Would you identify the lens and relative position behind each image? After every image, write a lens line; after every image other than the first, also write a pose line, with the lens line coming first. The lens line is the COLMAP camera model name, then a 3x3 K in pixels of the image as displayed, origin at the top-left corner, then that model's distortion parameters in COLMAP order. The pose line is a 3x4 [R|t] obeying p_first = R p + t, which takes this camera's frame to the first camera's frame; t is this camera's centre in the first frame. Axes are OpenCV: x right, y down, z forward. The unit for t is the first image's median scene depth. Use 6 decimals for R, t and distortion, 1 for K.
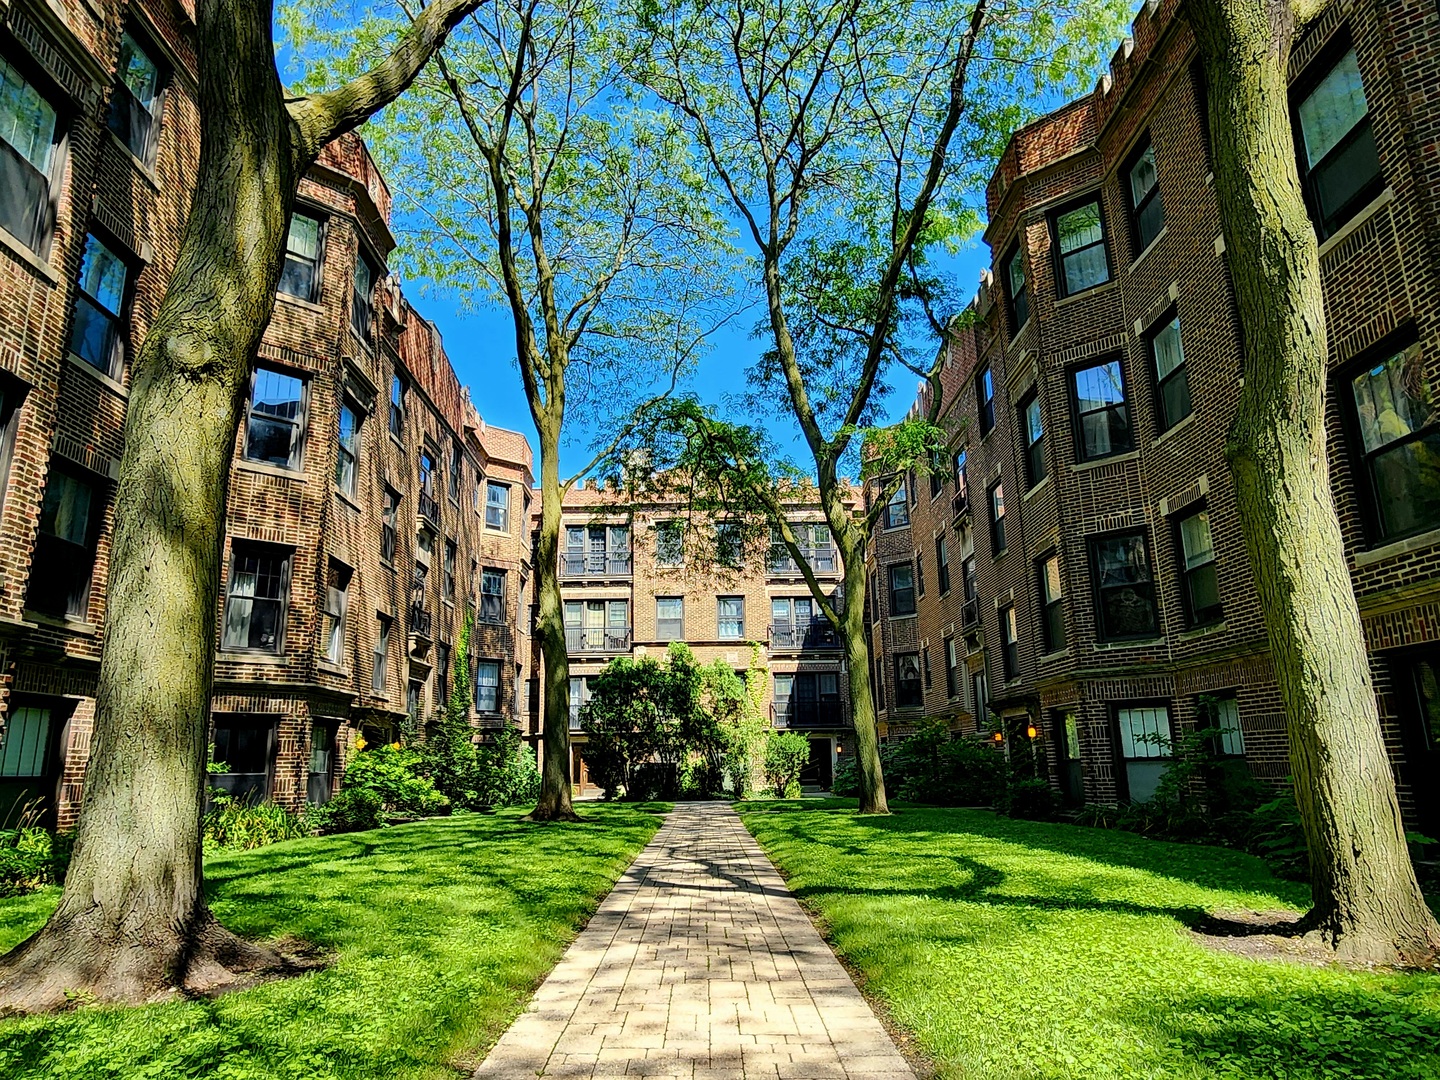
lens RADIAL K [[928.1, 0, 720.0], [0, 928.1, 540.0], [0, 0, 1]] dist [-0.003243, -0.002408]
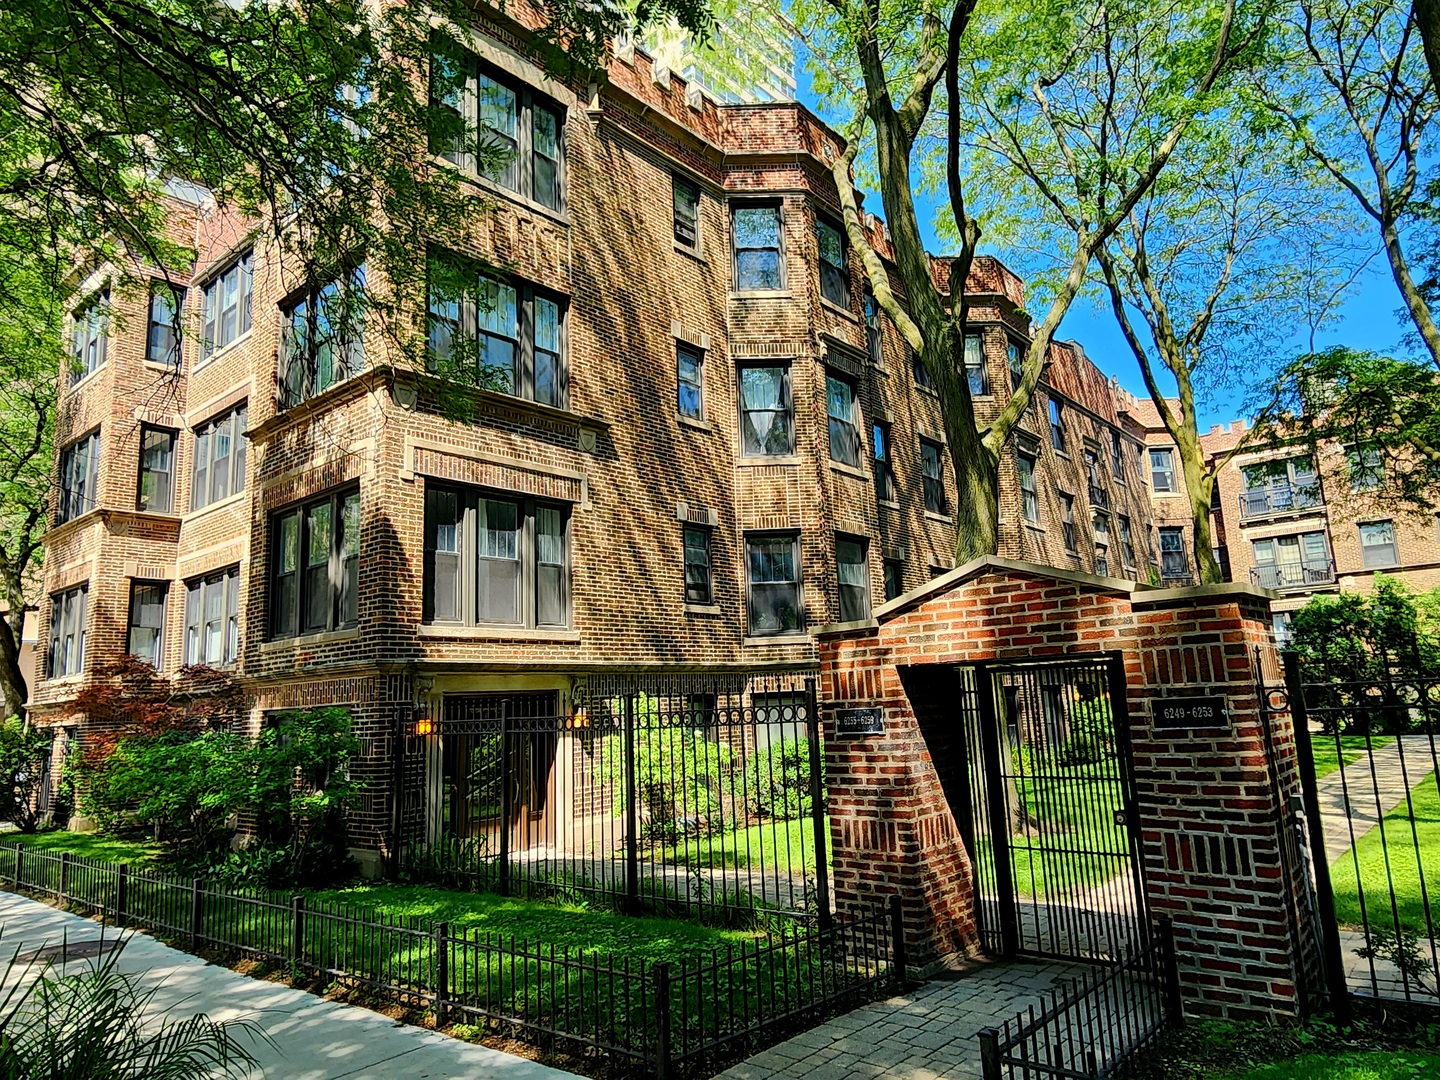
lens RADIAL K [[928.1, 0, 720.0], [0, 928.1, 540.0], [0, 0, 1]] dist [-0.003243, -0.002408]
pose [[0.744725, -0.137451, -0.653064, 0.088040], [0.187162, 0.982306, 0.006683, -0.071837], [0.640590, -0.127206, 0.757273, -0.206324]]
